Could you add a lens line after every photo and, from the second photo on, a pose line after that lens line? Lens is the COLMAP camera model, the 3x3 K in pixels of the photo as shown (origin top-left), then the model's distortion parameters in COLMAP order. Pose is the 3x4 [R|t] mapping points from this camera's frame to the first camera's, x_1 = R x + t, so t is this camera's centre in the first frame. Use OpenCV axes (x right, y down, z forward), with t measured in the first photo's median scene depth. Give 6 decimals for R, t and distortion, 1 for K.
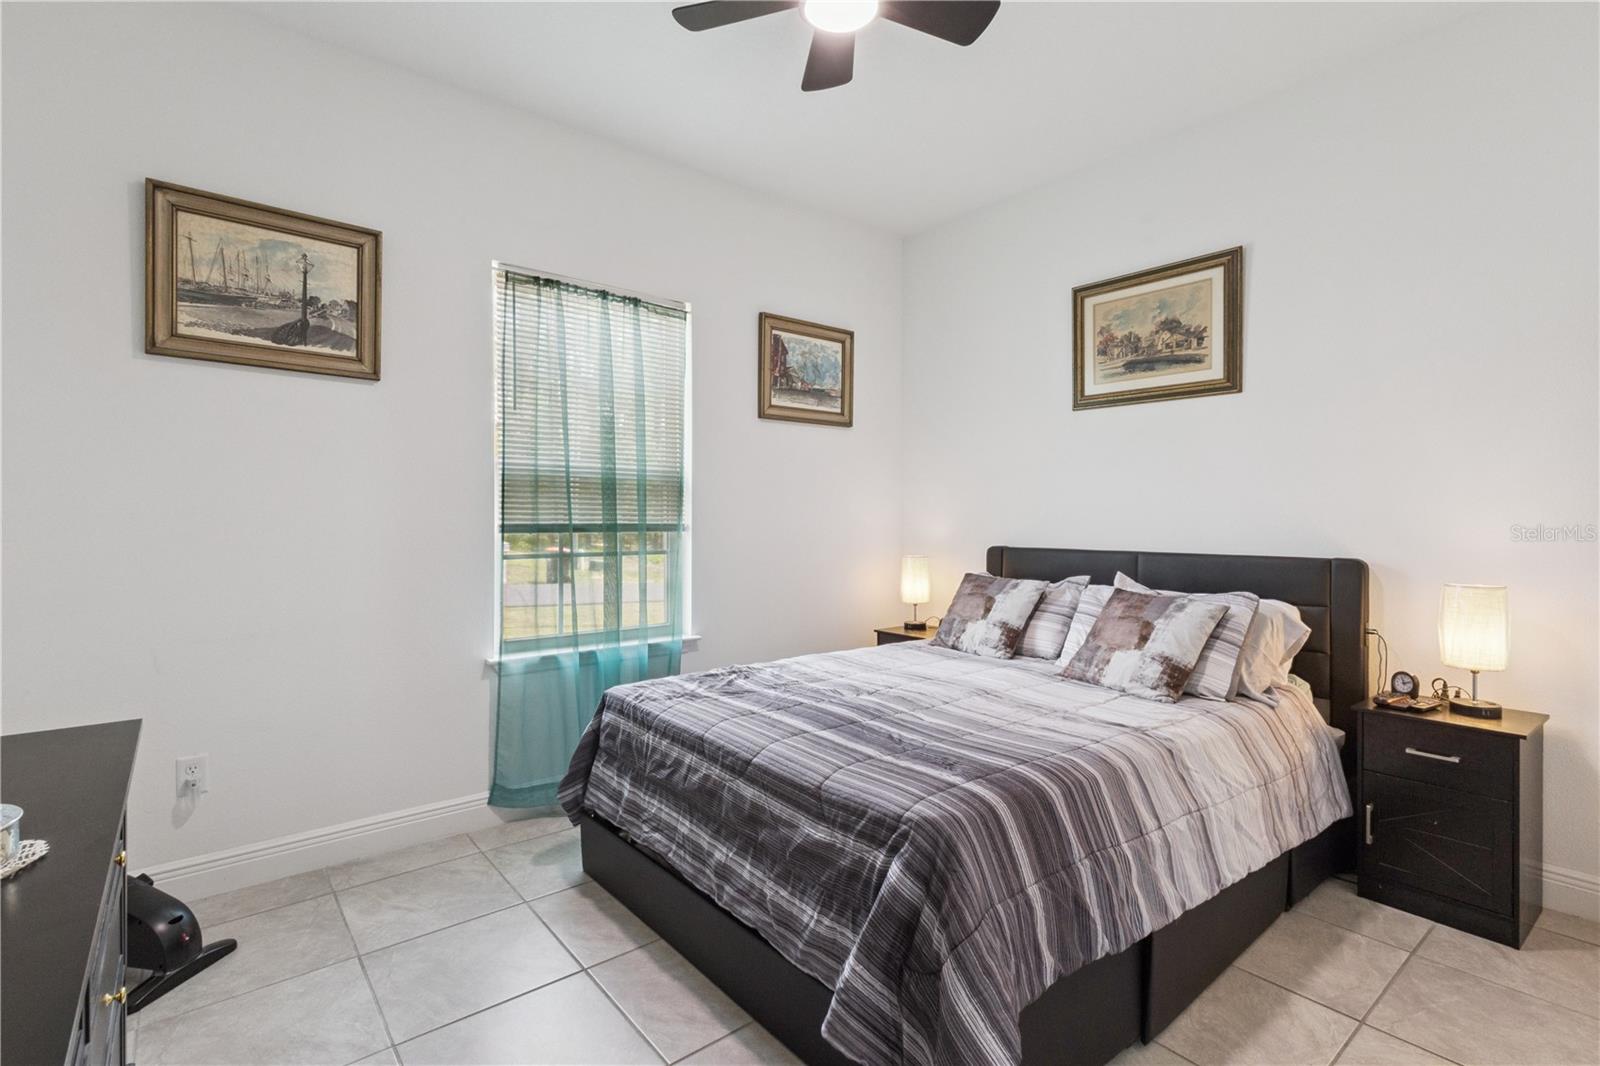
lens RADIAL K [[749.2, 0, 812.0], [0, 749.2, 549.3], [0, 0, 1]] dist [0.005107, 0.000677]
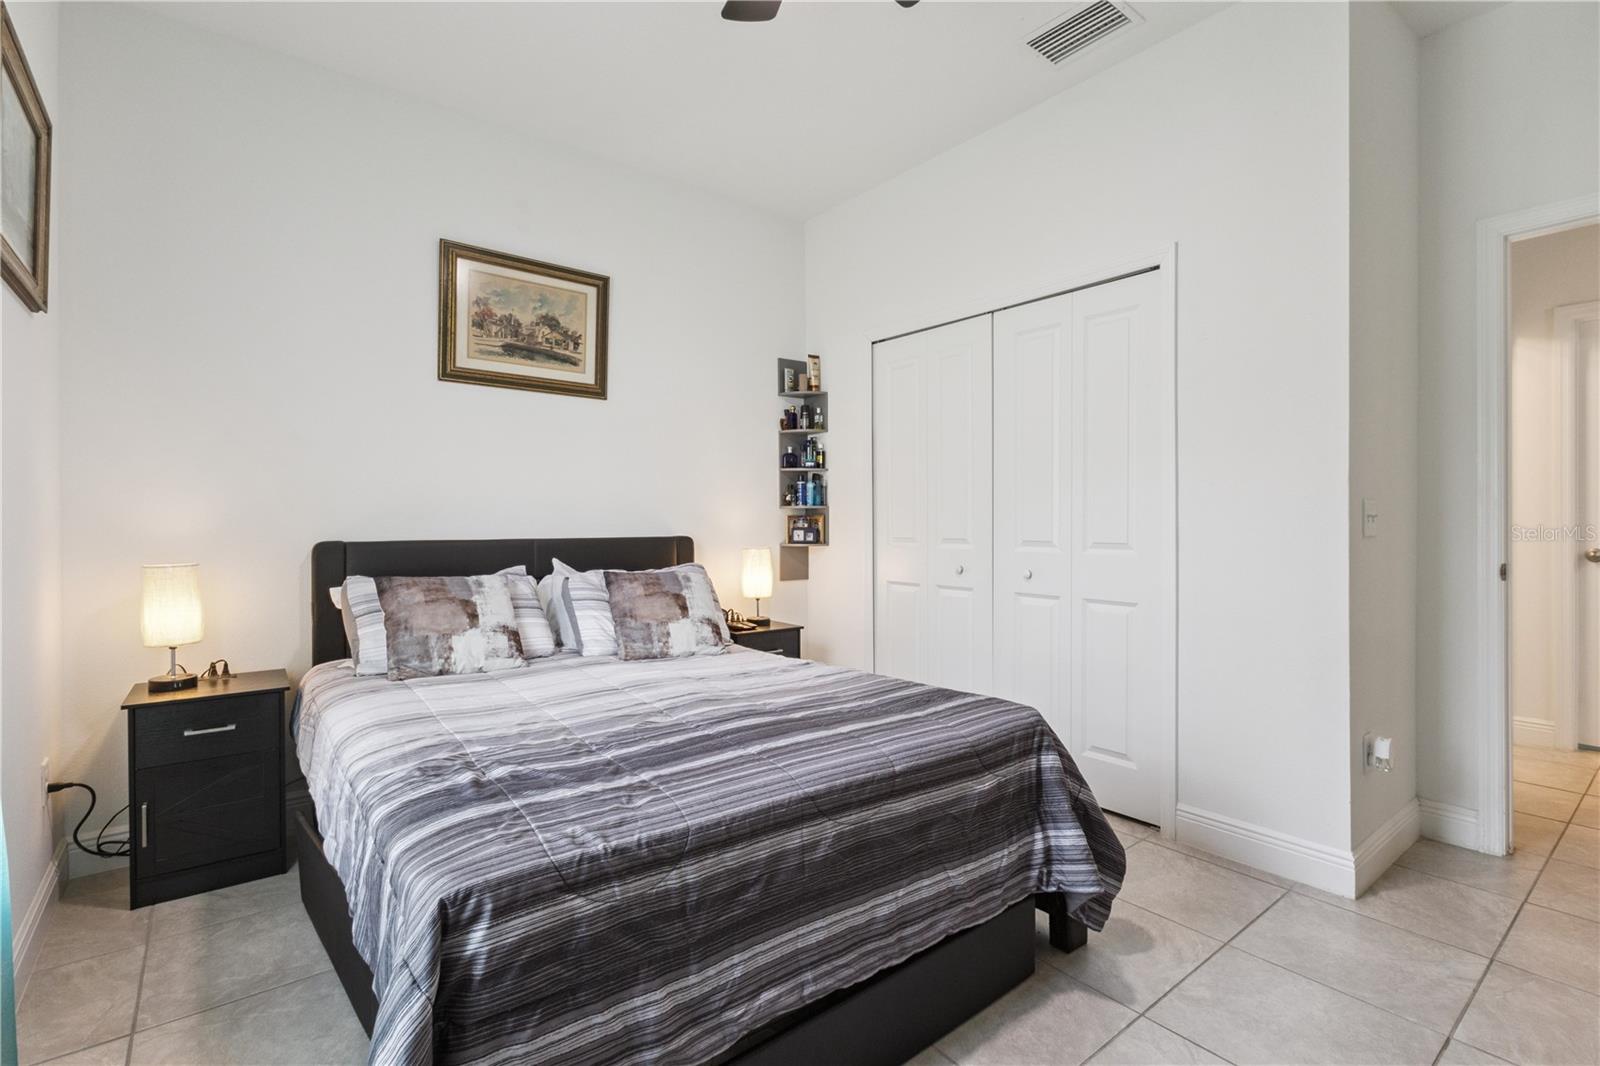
lens RADIAL K [[735.1, 0, 798.8], [0, 735.1, 529.3], [0, 0, 1]] dist [0.003070, 0.000676]
pose [[0.025636, -0.016892, 0.999529, -0.567671], [0.042683, 0.998964, 0.015788, -0.009888], [-0.998760, 0.042258, 0.026330, 0.658515]]
